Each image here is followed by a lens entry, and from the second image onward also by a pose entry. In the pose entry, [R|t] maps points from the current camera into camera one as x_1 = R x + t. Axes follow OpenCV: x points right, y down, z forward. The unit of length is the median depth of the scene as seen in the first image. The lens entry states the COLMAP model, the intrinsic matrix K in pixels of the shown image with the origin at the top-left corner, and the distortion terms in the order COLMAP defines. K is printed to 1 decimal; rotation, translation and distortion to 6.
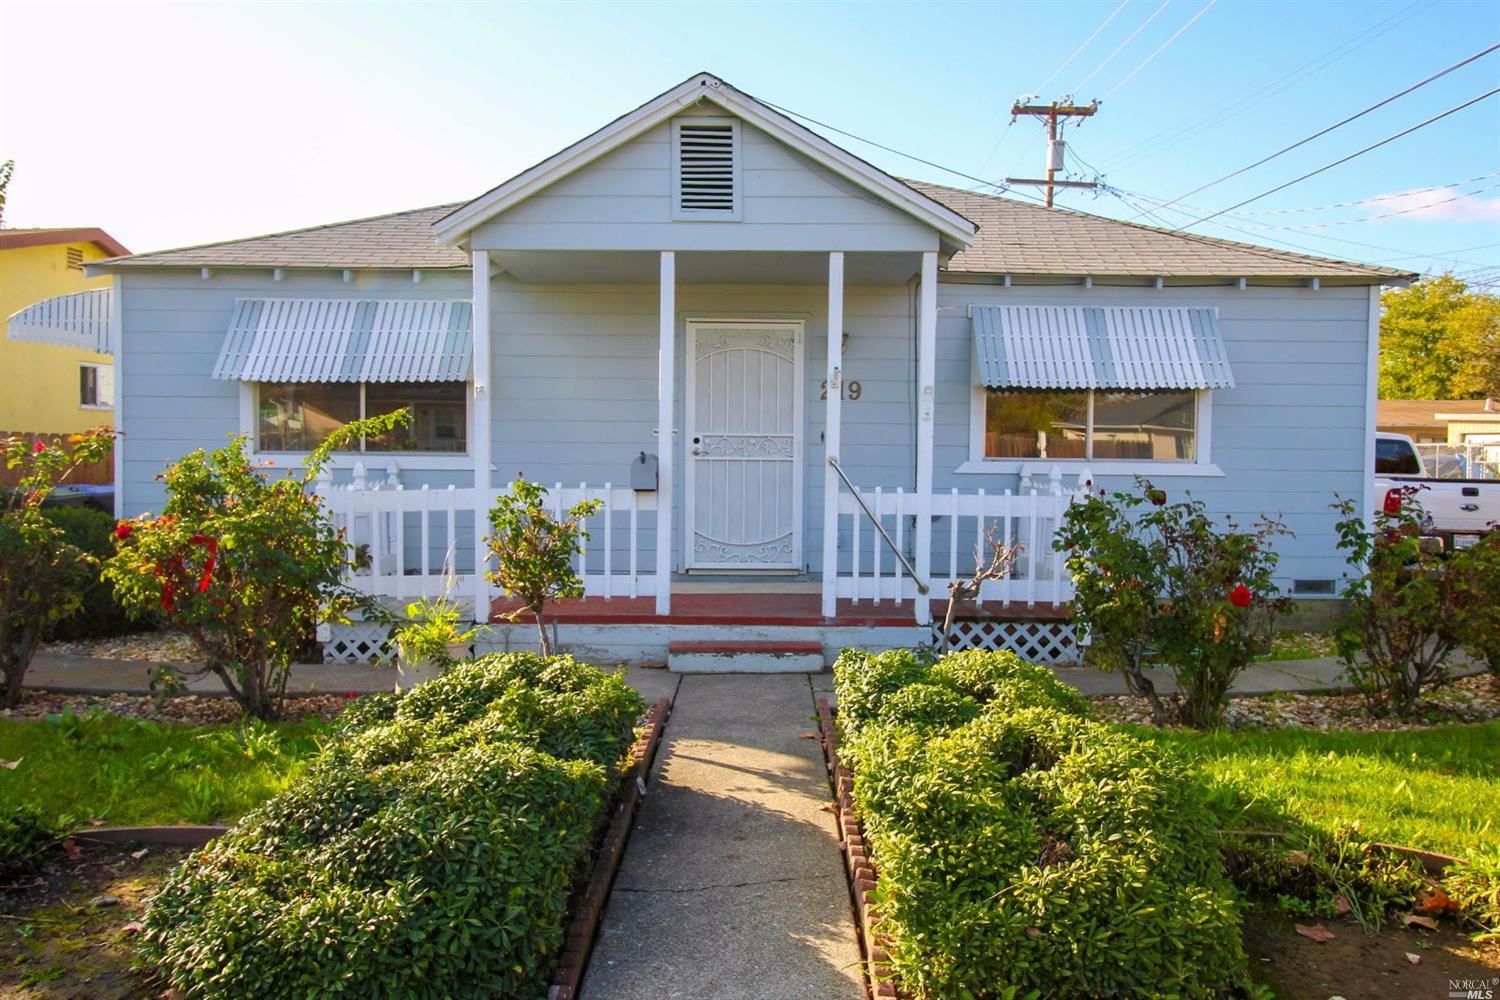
lens RADIAL K [[1130.3, 0, 750.0], [0, 1130.3, 500.0], [0, 0, 1]] dist [0.026123, -0.003436]
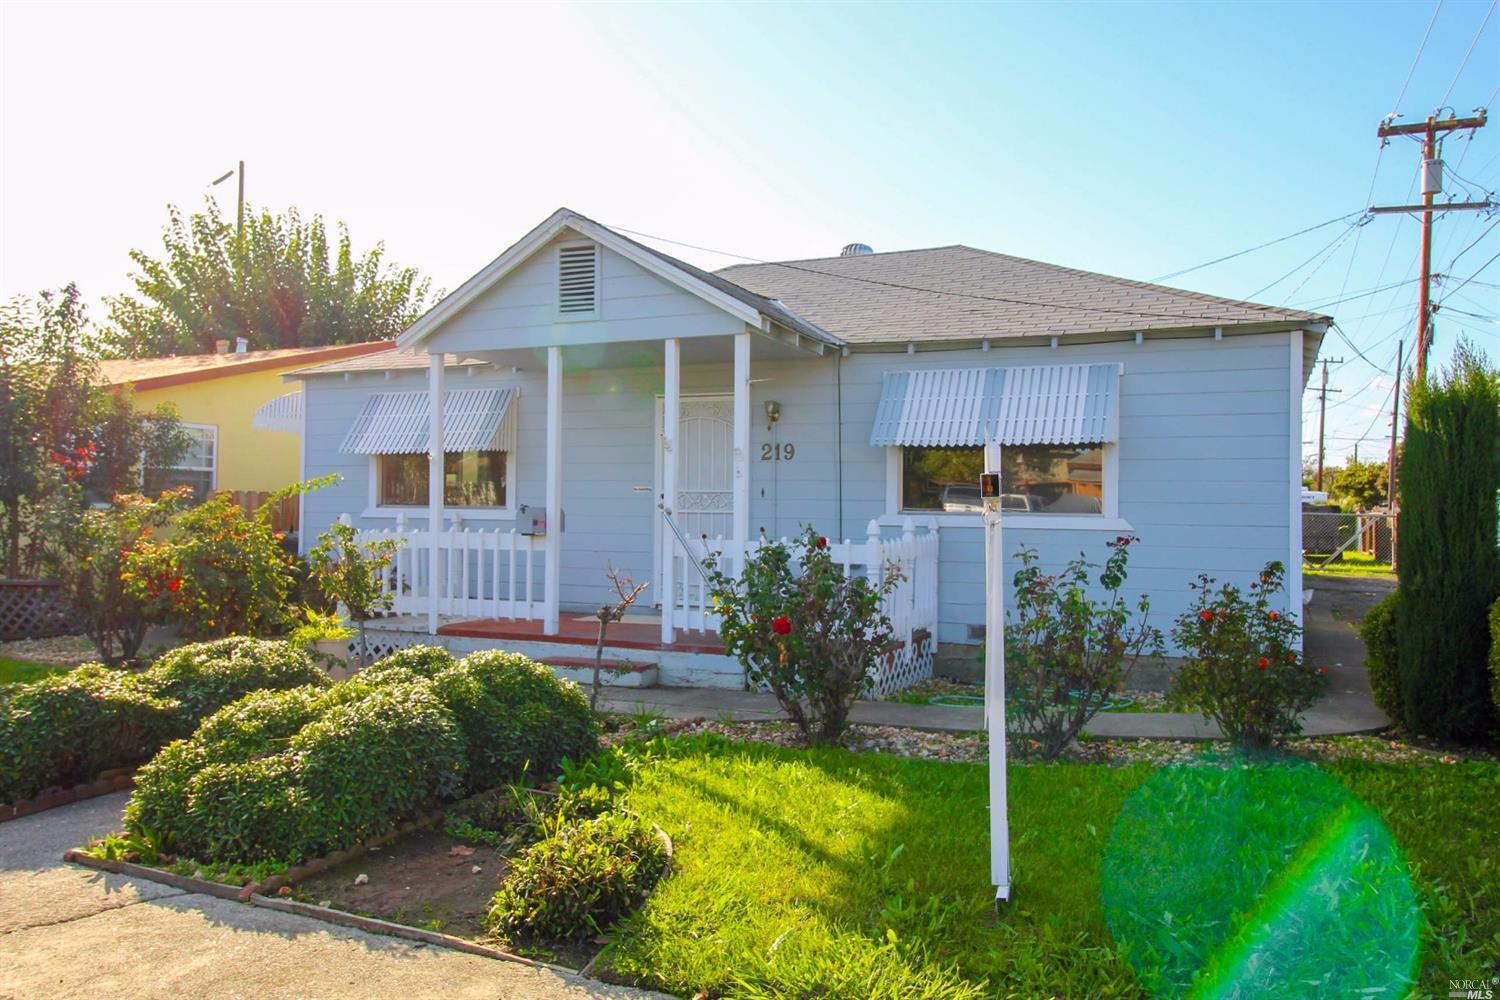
lens RADIAL K [[1132.8, 0, 752.5], [0, 1132.8, 492.1], [0, 0, 1]] dist [0.024825, -0.002163]
pose [[0.905407, -0.004479, -0.424521, 0.655743], [-0.021651, 0.998156, -0.056708, 0.010502], [0.423992, 0.060535, 0.903641, -0.044978]]
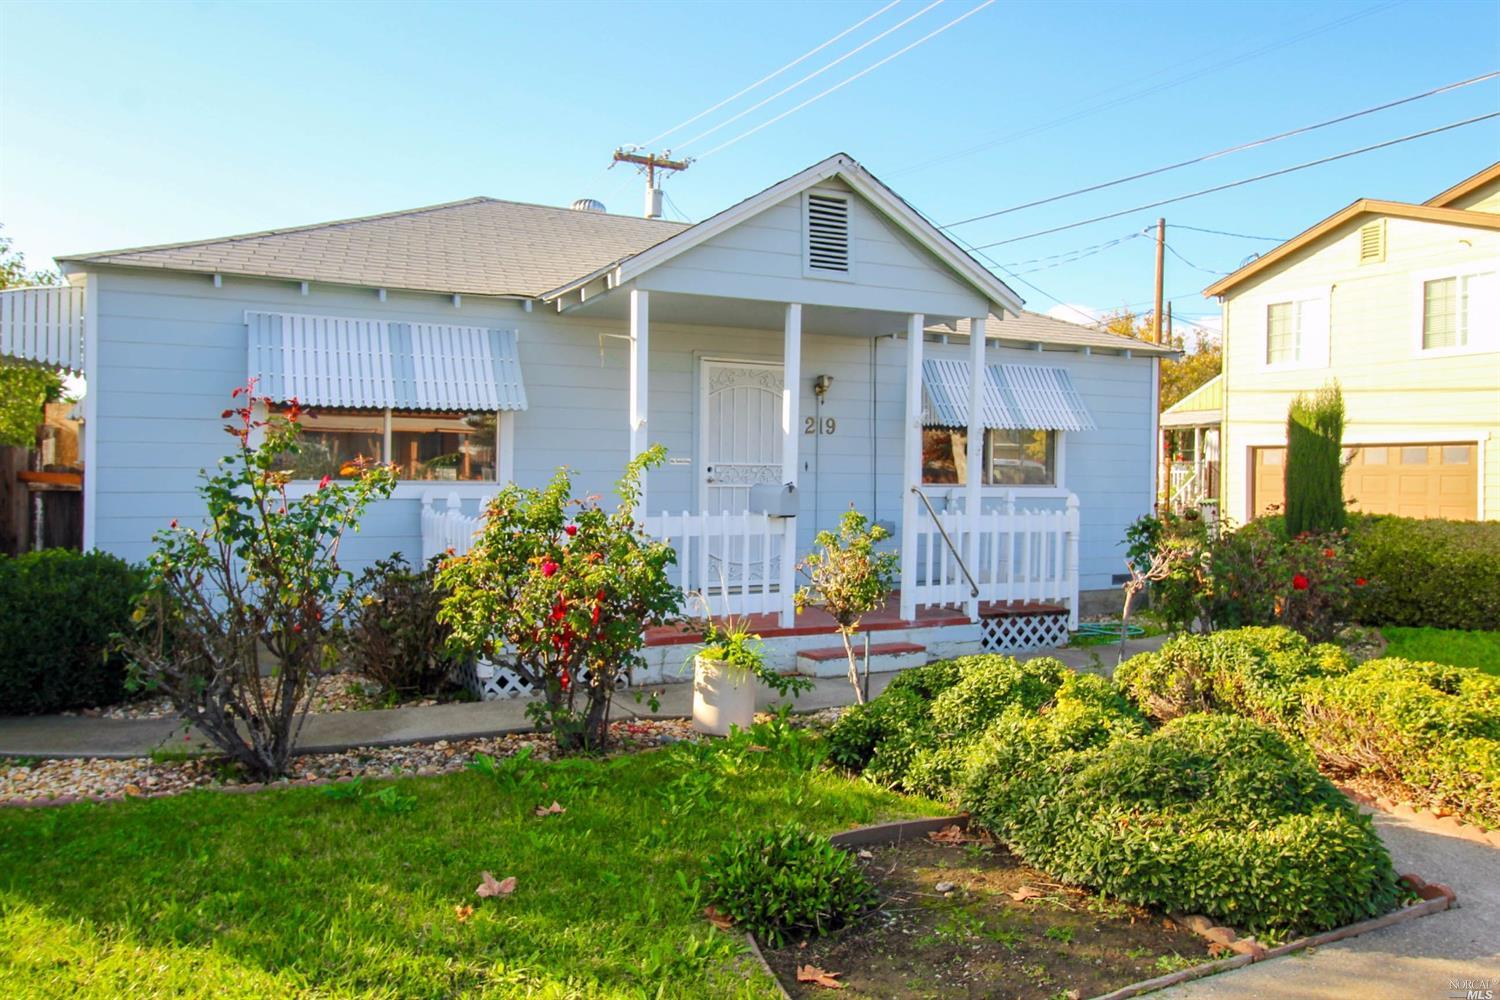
lens RADIAL K [[1132.8, 0, 752.5], [0, 1132.8, 492.1], [0, 0, 1]] dist [0.024825, -0.002163]
pose [[0.882272, -0.007361, 0.470682, -0.629255], [0.020018, 0.999560, -0.021891, -0.008017], [-0.470314, 0.028736, 0.882031, 0.030376]]
